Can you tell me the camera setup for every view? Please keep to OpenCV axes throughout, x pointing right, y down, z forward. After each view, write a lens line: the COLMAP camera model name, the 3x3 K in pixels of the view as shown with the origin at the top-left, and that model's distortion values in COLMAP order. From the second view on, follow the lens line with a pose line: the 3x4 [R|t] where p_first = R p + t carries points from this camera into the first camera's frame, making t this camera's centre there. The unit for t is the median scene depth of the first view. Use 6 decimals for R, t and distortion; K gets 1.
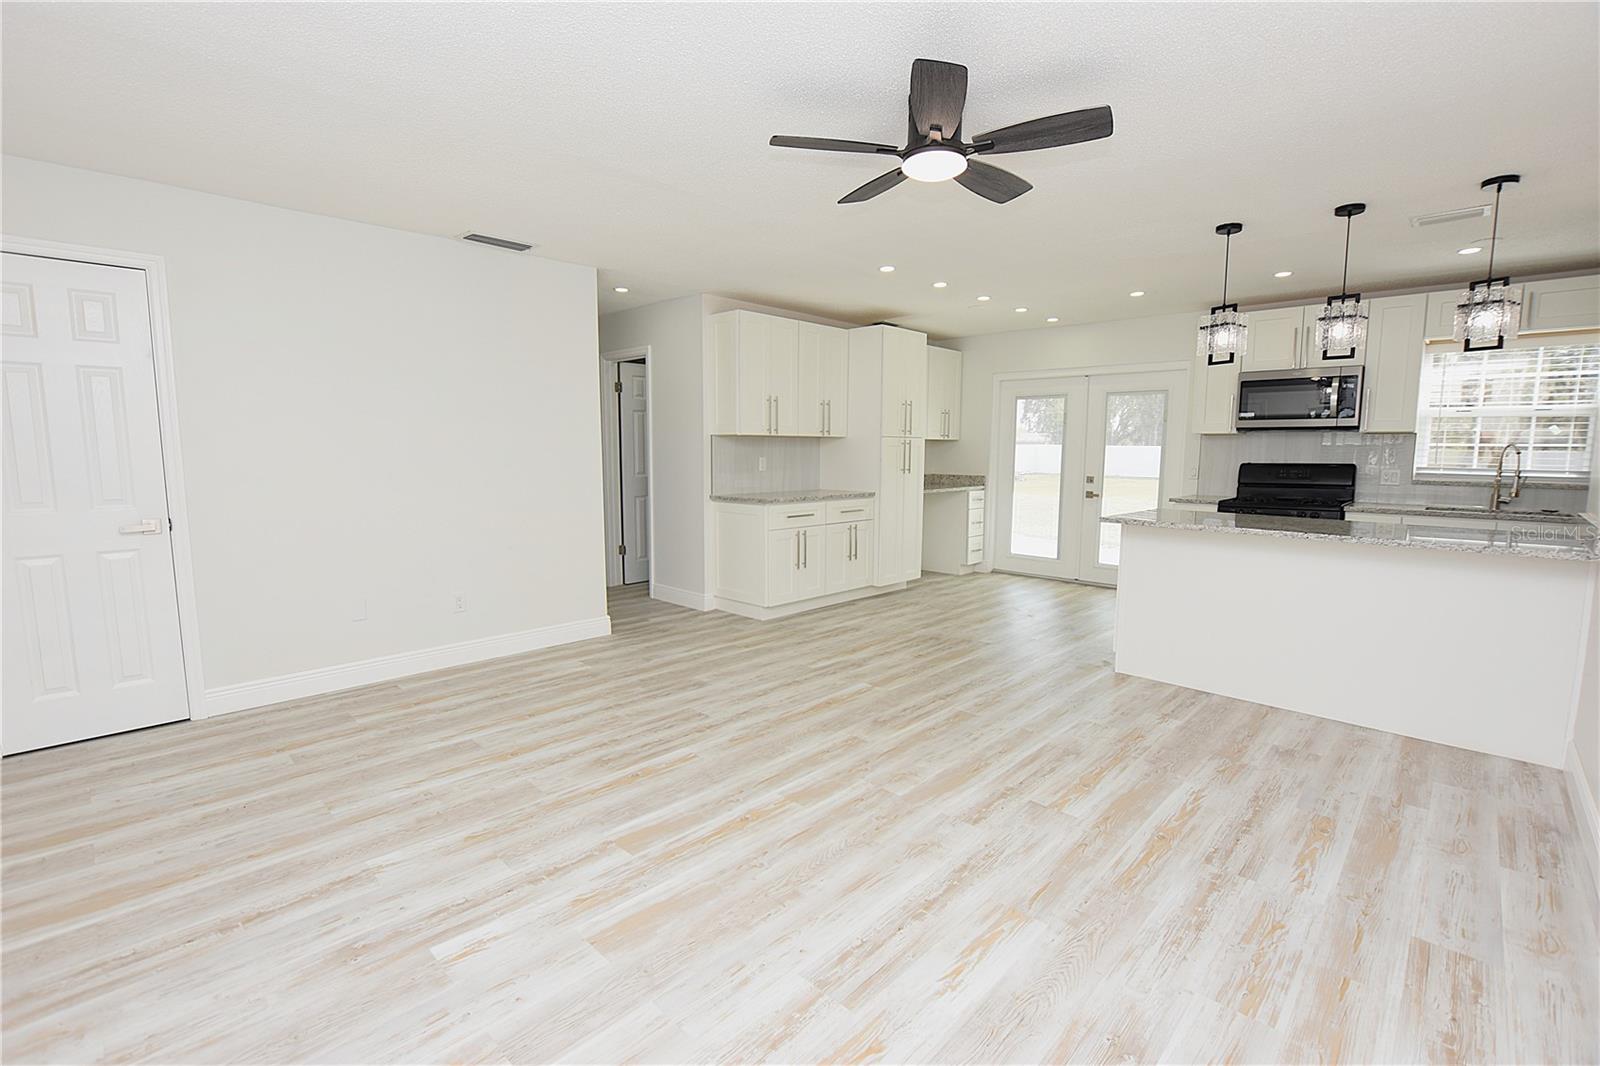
lens RADIAL K [[713.7, 0, 794.4], [0, 713.7, 534.1], [0, 0, 1]] dist [-0.035136, 0.007716]
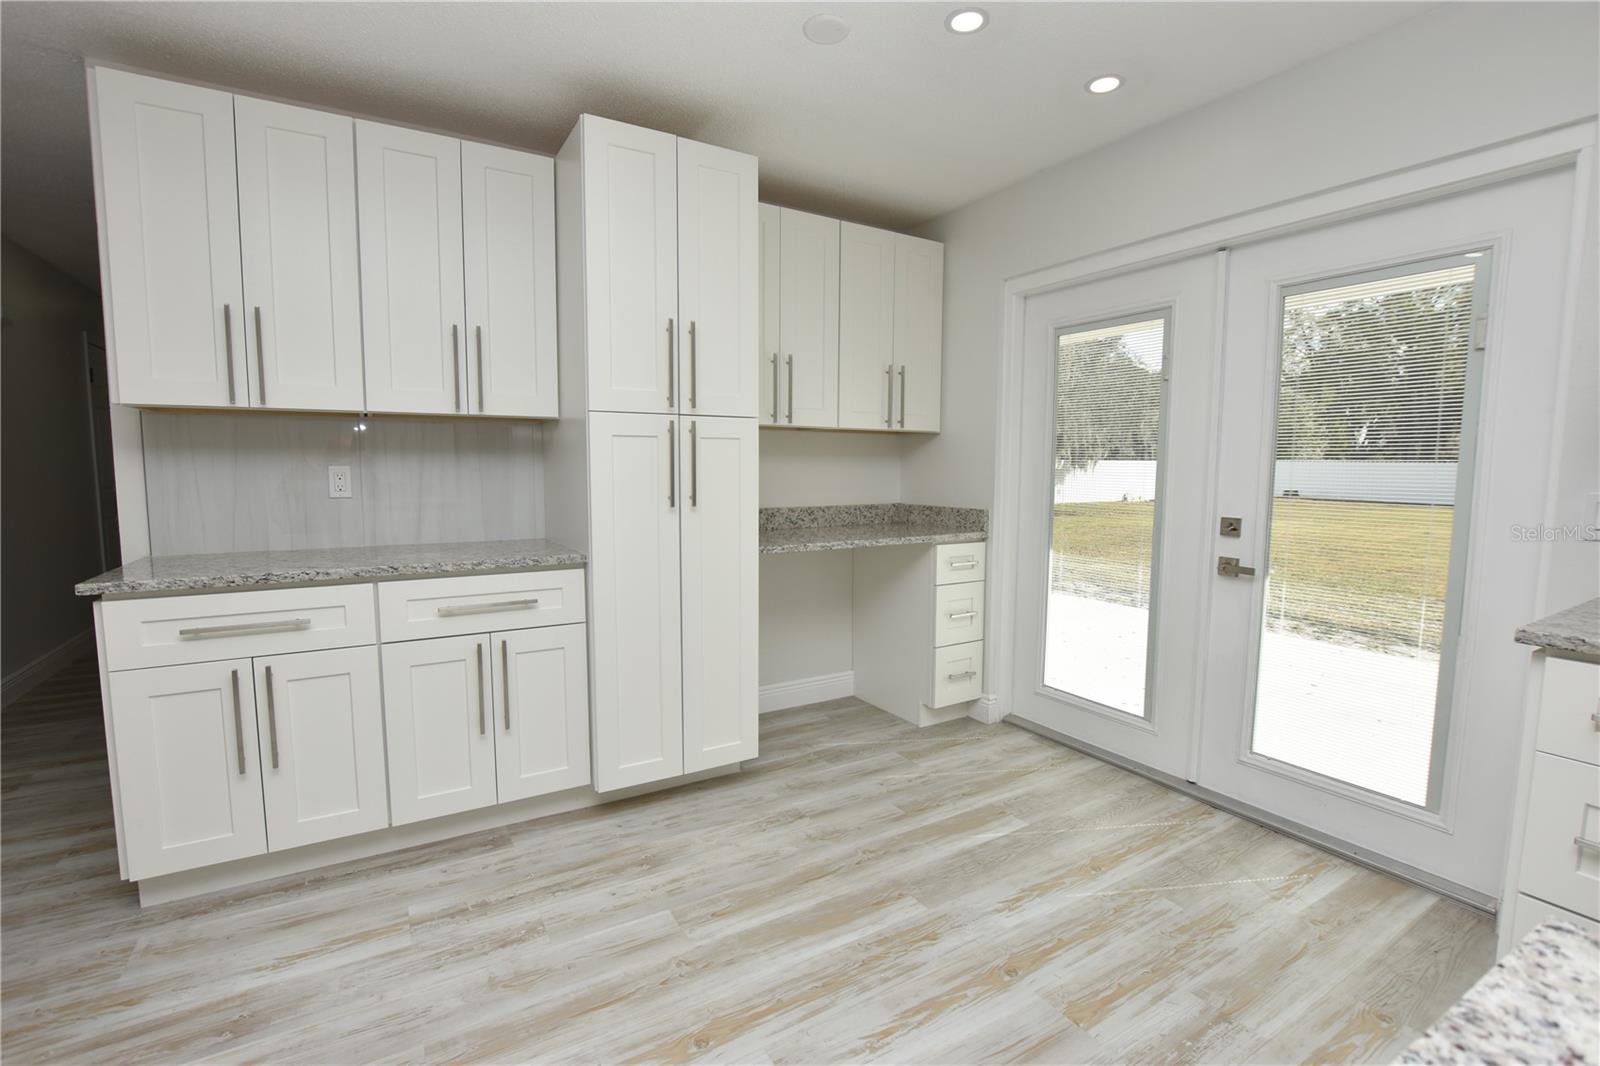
lens RADIAL K [[713.7, 0, 794.4], [0, 713.7, 534.1], [0, 0, 1]] dist [-0.035136, 0.007716]
pose [[0.966881, 0.024261, -0.254074, 0.484031], [-0.030438, 0.999328, -0.020412, -0.097972], [0.253408, 0.027469, 0.966969, 0.974802]]
